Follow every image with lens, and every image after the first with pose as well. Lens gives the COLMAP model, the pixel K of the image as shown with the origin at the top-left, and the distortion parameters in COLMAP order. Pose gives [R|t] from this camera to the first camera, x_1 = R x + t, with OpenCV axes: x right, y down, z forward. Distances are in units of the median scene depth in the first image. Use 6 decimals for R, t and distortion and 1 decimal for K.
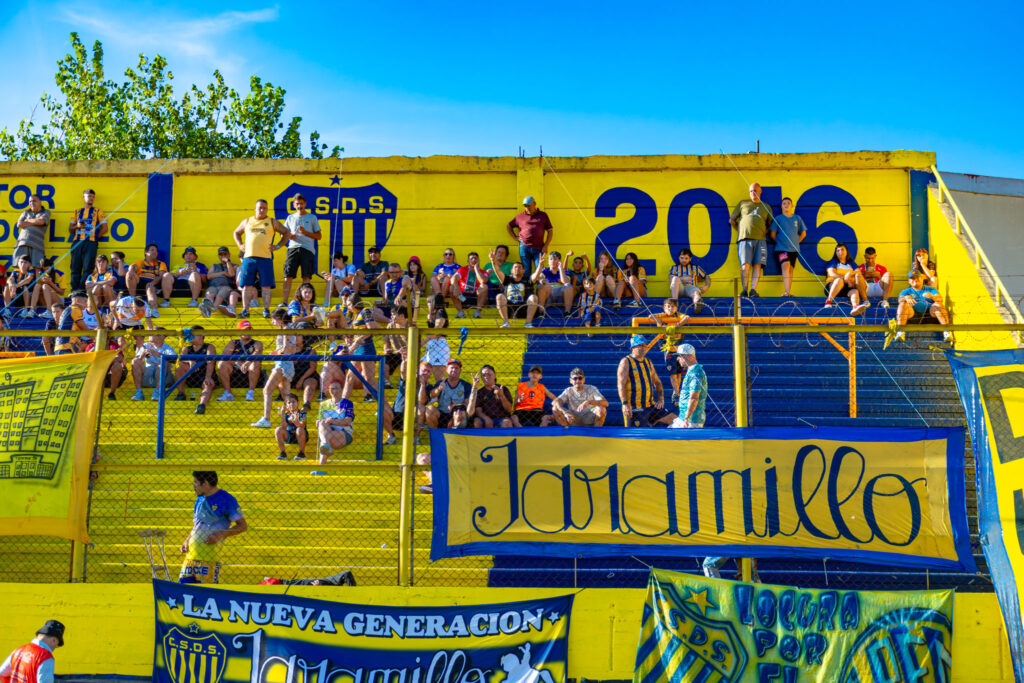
lens RADIAL K [[1551.1, 0, 512.0], [0, 1551.1, 341.5], [0, 0, 1]] dist [0.021712, 0.115555]
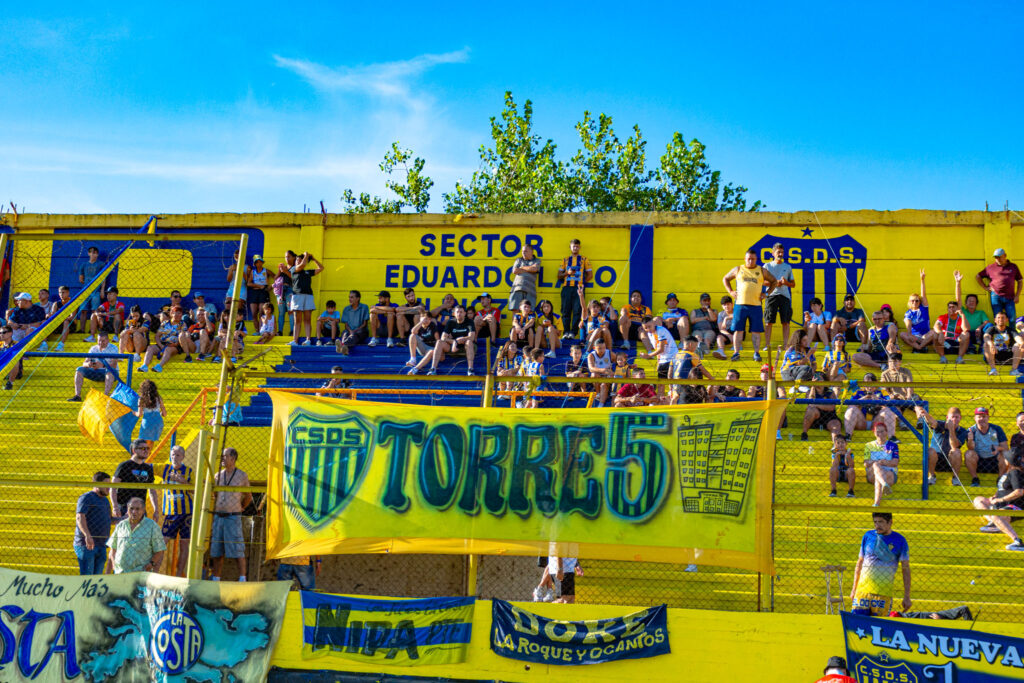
lens RADIAL K [[1478.8, 0, 512.0], [0, 1478.8, 341.5], [0, 0, 1]] dist [0.015752, 0.065222]
pose [[0.993926, 0.013522, -0.109215, -0.205159], [-0.015241, 0.999773, -0.014918, -0.010087], [0.108988, 0.016492, 0.993906, -0.036947]]
